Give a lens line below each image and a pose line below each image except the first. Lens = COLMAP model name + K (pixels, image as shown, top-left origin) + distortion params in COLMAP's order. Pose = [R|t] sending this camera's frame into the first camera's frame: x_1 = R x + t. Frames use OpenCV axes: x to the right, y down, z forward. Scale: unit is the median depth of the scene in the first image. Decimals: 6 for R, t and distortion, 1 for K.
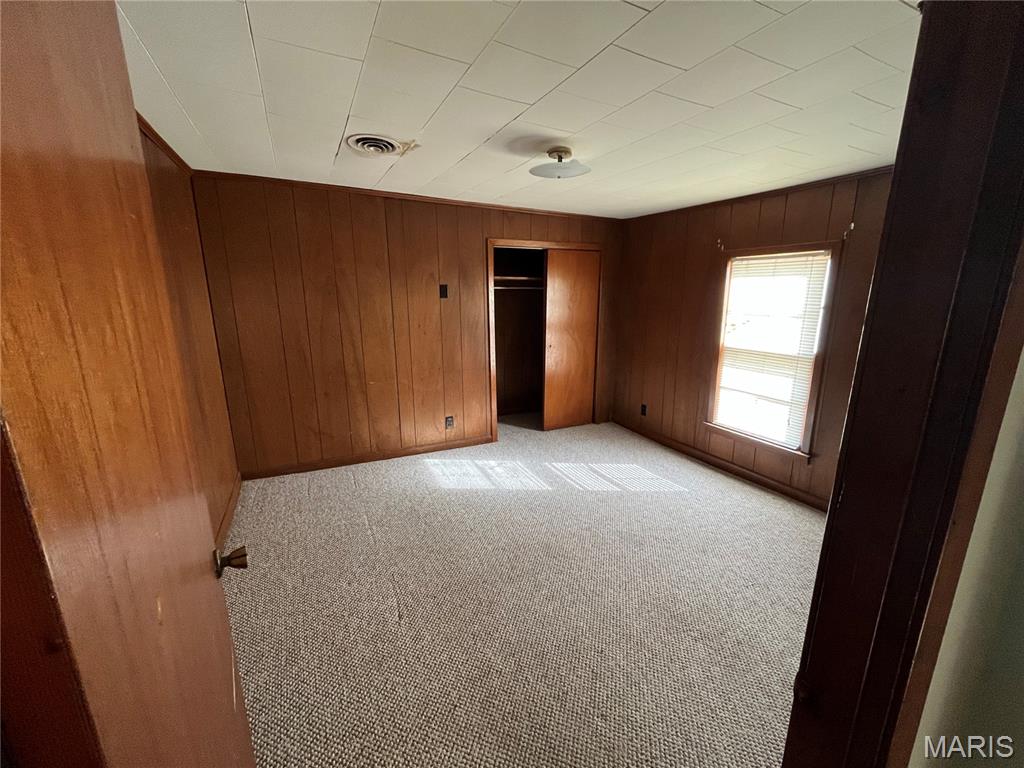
lens RADIAL K [[420.0, 0, 510.5], [0, 420.0, 380.1], [0, 0, 1]] dist [-0.000923, -0.000094]
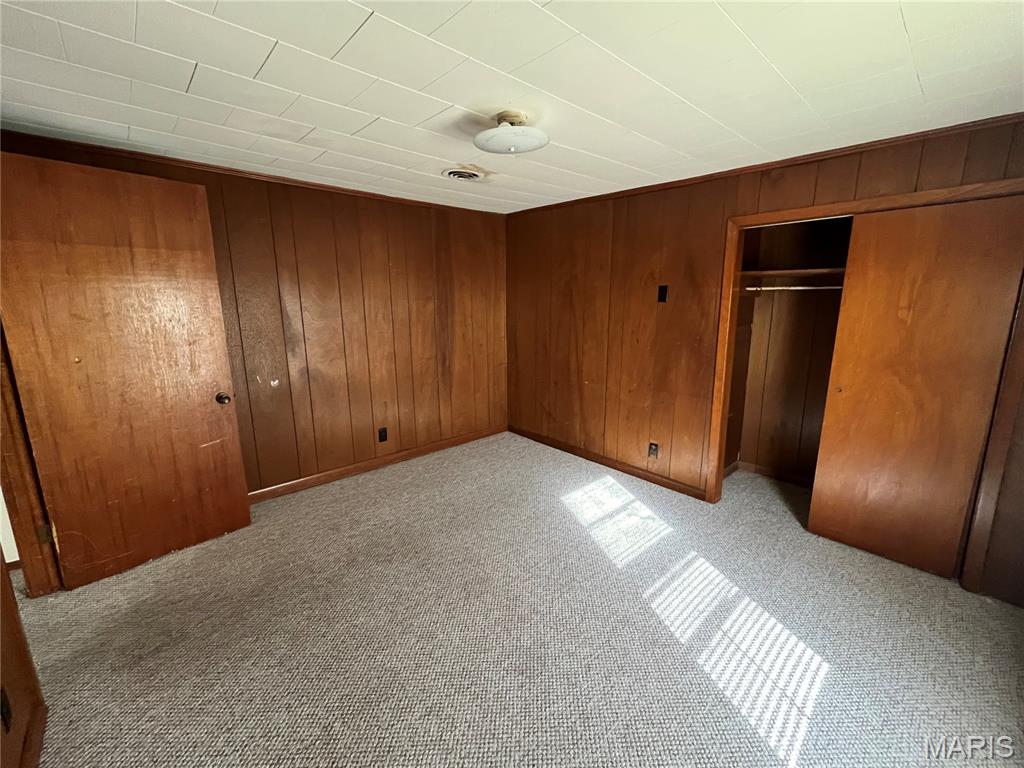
lens RADIAL K [[420.0, 0, 510.5], [0, 420.0, 380.1], [0, 0, 1]] dist [-0.000923, -0.000094]
pose [[0.278239, 0.179602, -0.943571, 0.585017], [-0.198673, 0.971880, 0.126406, -0.091576], [0.939740, 0.152291, 0.306097, 0.493841]]
